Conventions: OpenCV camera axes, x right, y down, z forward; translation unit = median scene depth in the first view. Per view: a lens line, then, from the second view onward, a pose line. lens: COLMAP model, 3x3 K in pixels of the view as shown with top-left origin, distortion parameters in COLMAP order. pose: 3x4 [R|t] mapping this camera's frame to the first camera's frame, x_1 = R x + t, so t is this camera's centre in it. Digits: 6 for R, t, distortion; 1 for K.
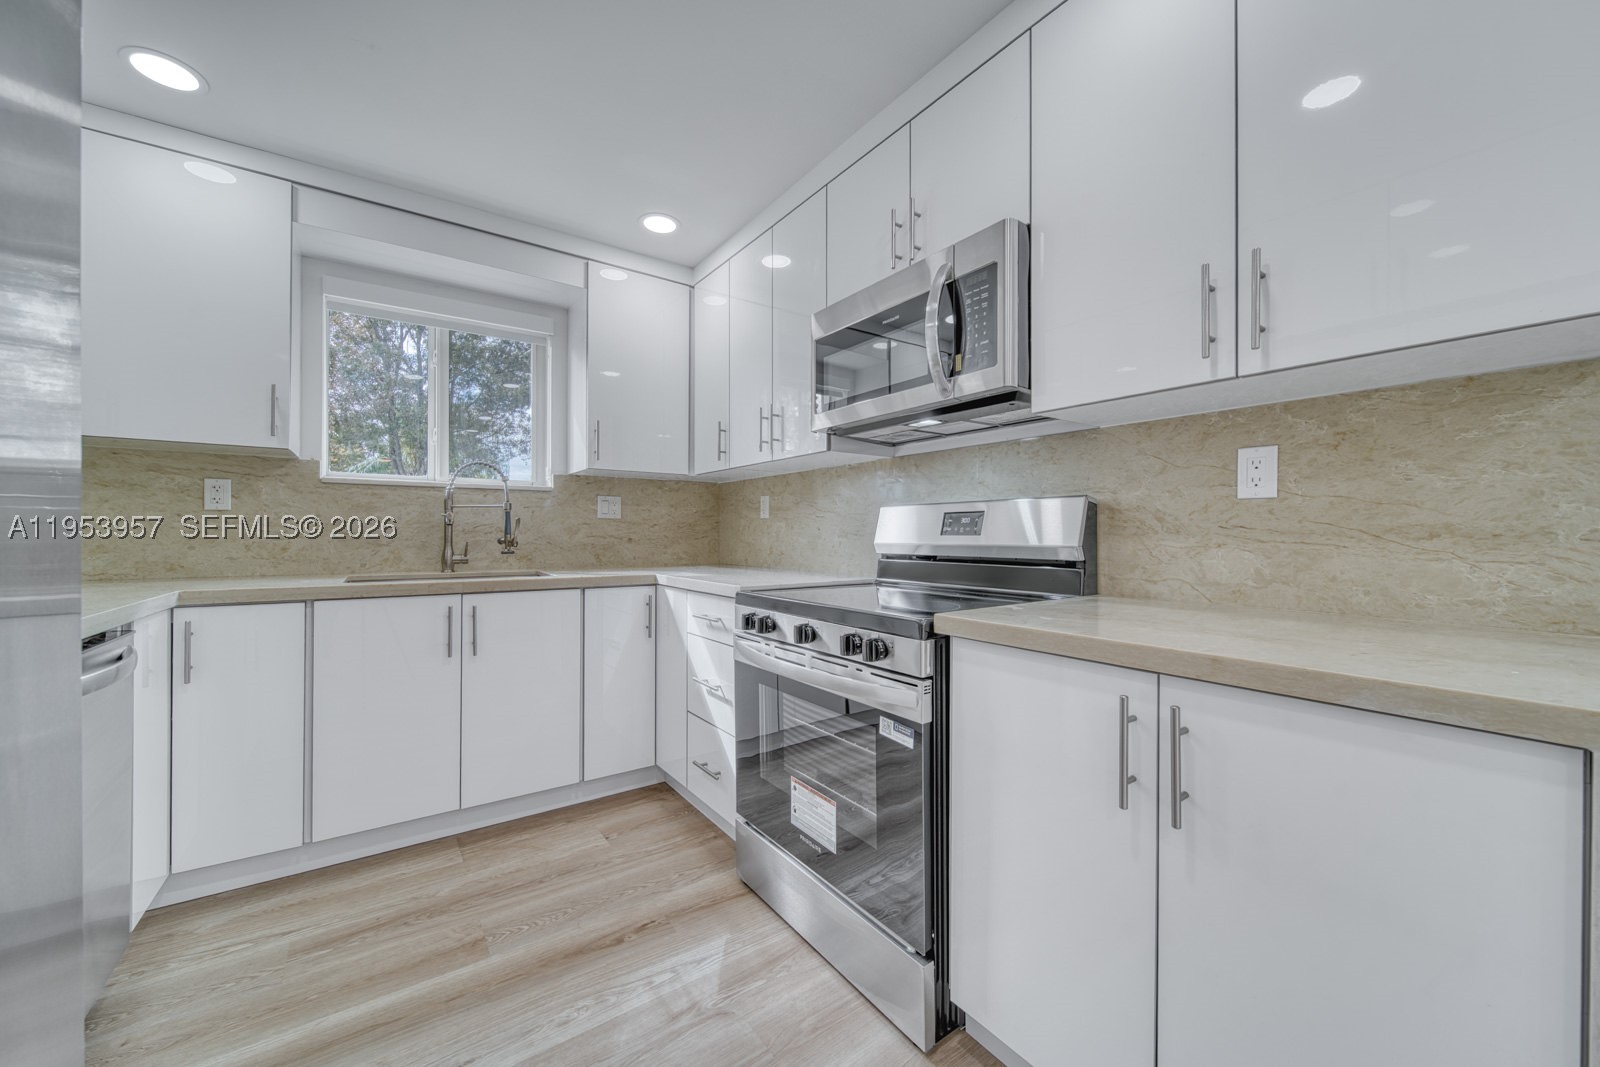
lens RADIAL K [[565.2, 0, 822.2], [0, 565.2, 533.9], [0, 0, 1]] dist [-0.001033, -0.000448]
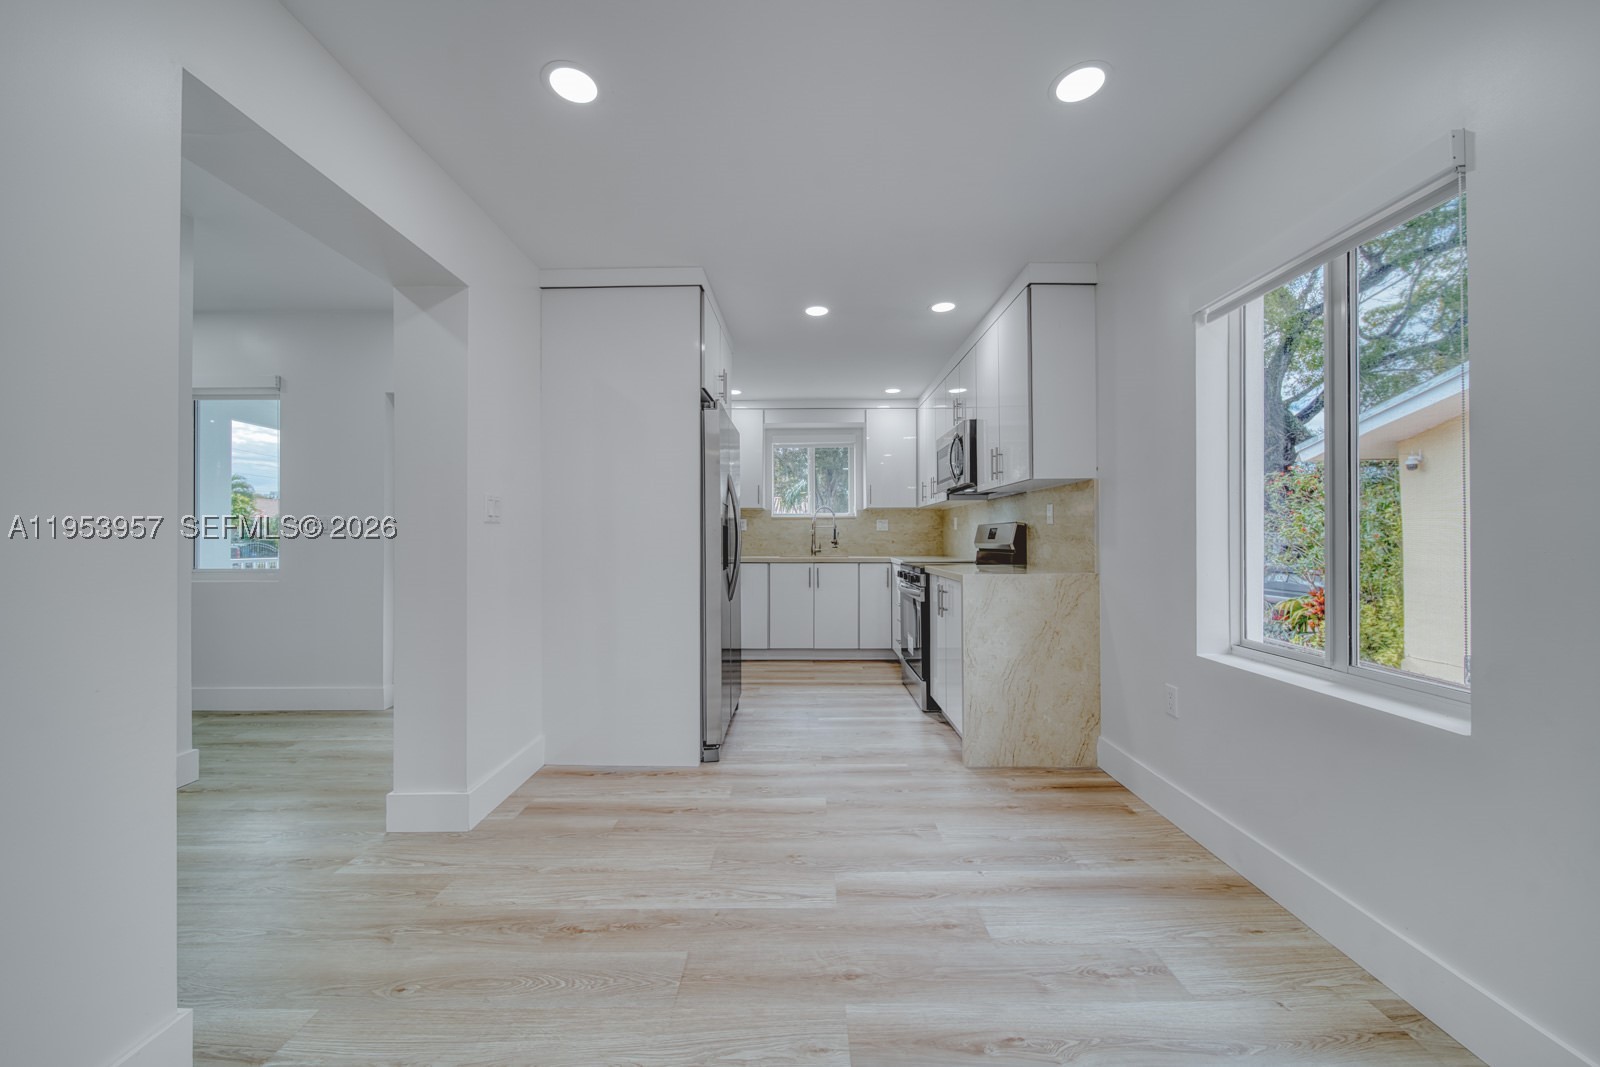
lens RADIAL K [[565.2, 0, 820.1], [0, 565.2, 546.4], [0, 0, 1]] dist [-0.001033, -0.000448]
pose [[0.799939, 0.003517, -0.600071, 0.914622], [0.004500, 0.999920, 0.011860, 0.004119], [0.600064, -0.012187, 0.799859, -1.017933]]
